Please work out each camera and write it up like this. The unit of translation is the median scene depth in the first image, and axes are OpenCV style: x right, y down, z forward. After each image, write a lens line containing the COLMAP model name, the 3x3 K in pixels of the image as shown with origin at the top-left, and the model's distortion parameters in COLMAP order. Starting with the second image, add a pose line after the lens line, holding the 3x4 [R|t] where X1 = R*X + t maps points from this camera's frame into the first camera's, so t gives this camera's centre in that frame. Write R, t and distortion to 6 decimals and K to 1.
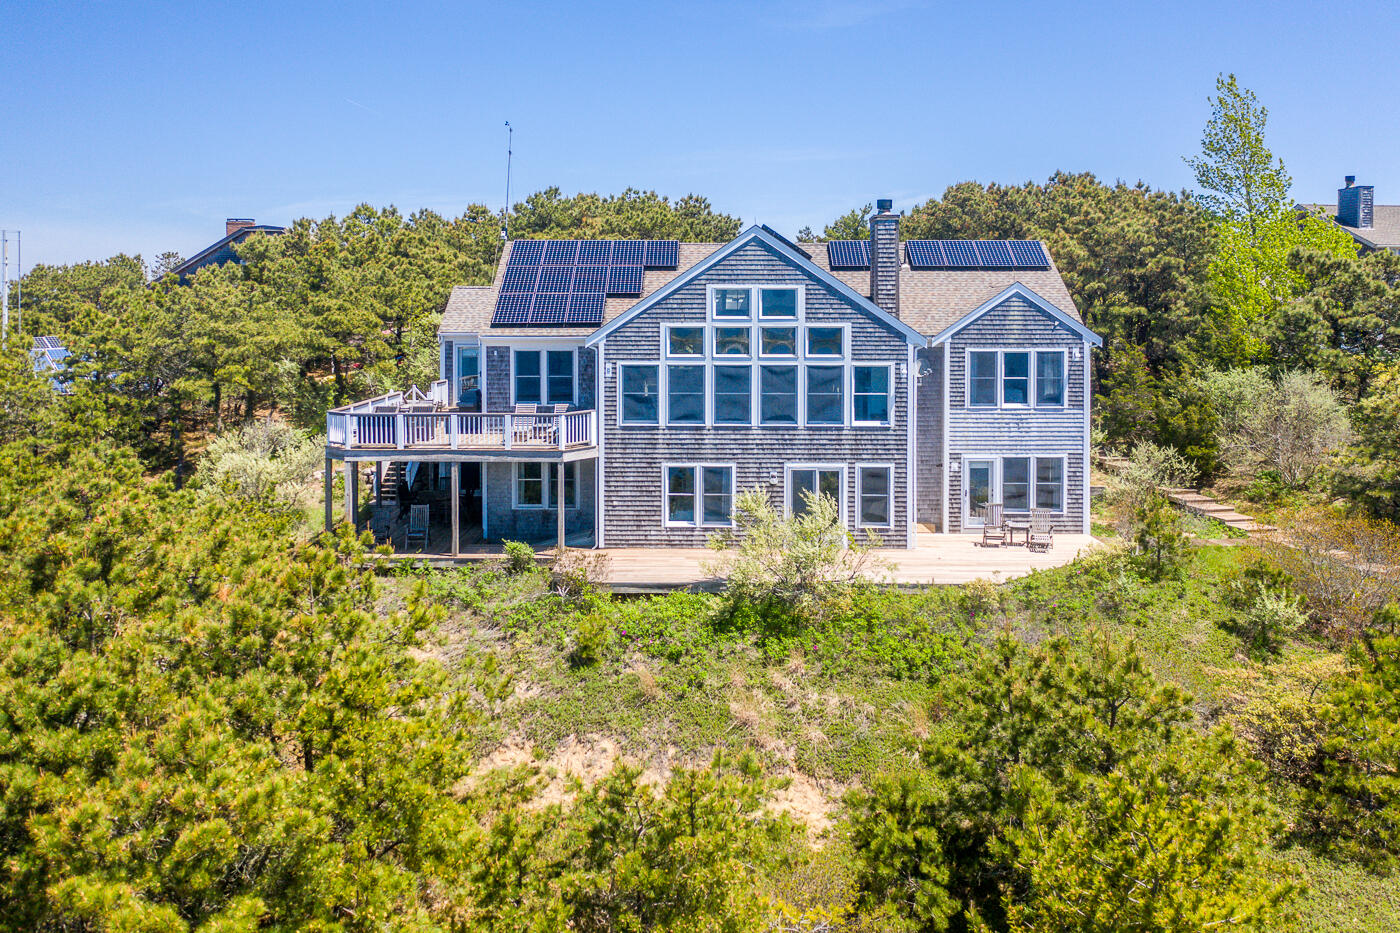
lens RADIAL K [[1117.3, 0, 698.5], [0, 1117.3, 352.8], [0, 0, 1]] dist [0.003341, 0.007726]
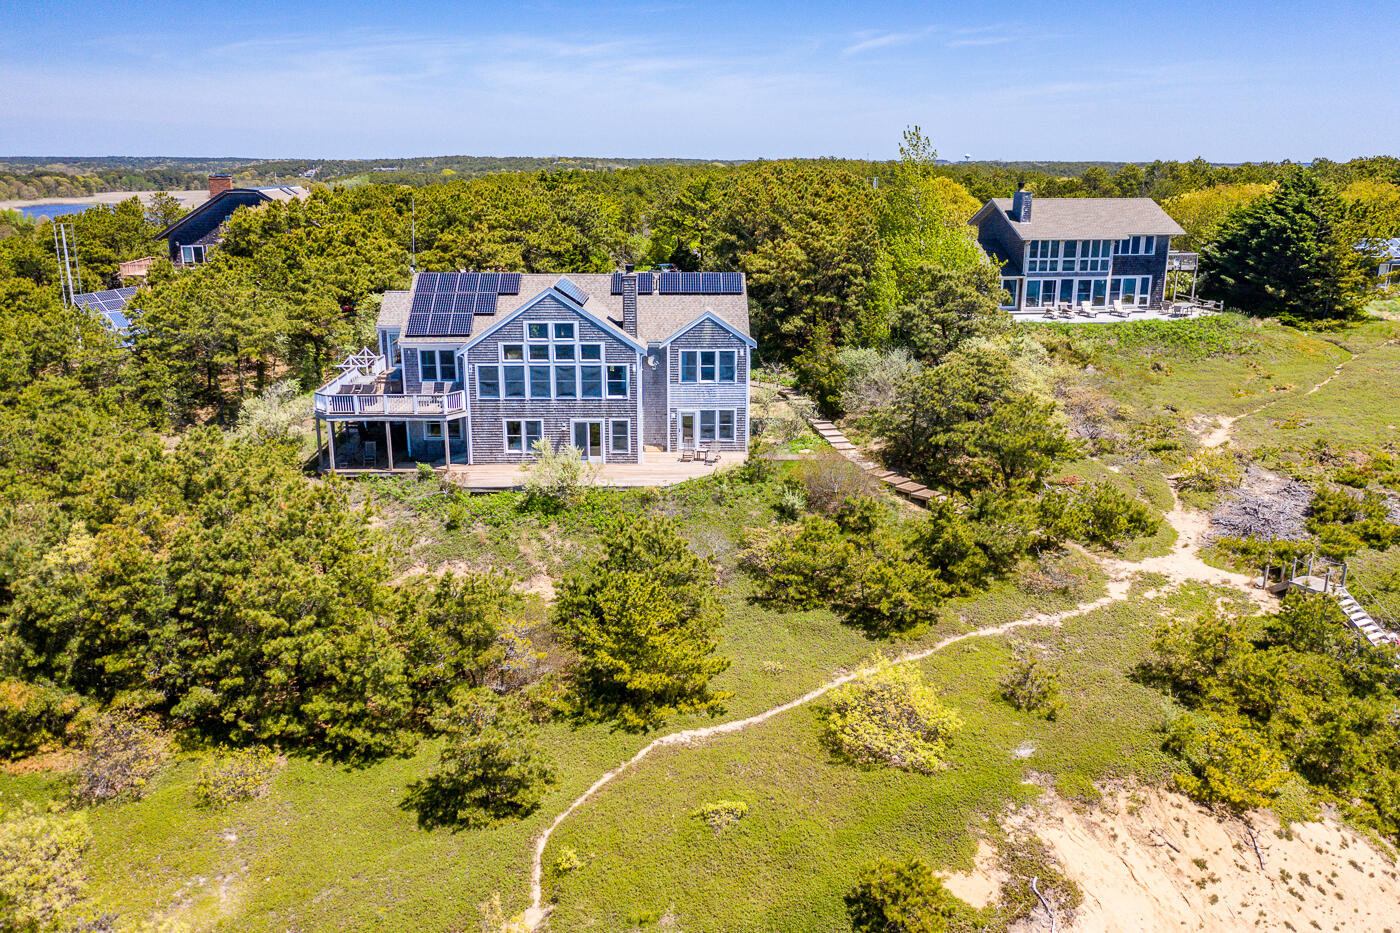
lens RADIAL K [[1085.8, 0, 700.0], [0, 1085.8, 466.5], [0, 0, 1]] dist [0.004971, 0.006214]
pose [[0.999448, -0.008280, 0.032159, 0.231414], [0.000409, 0.971417, 0.237380, -0.246229], [-0.033206, -0.237236, 0.970884, -0.746935]]
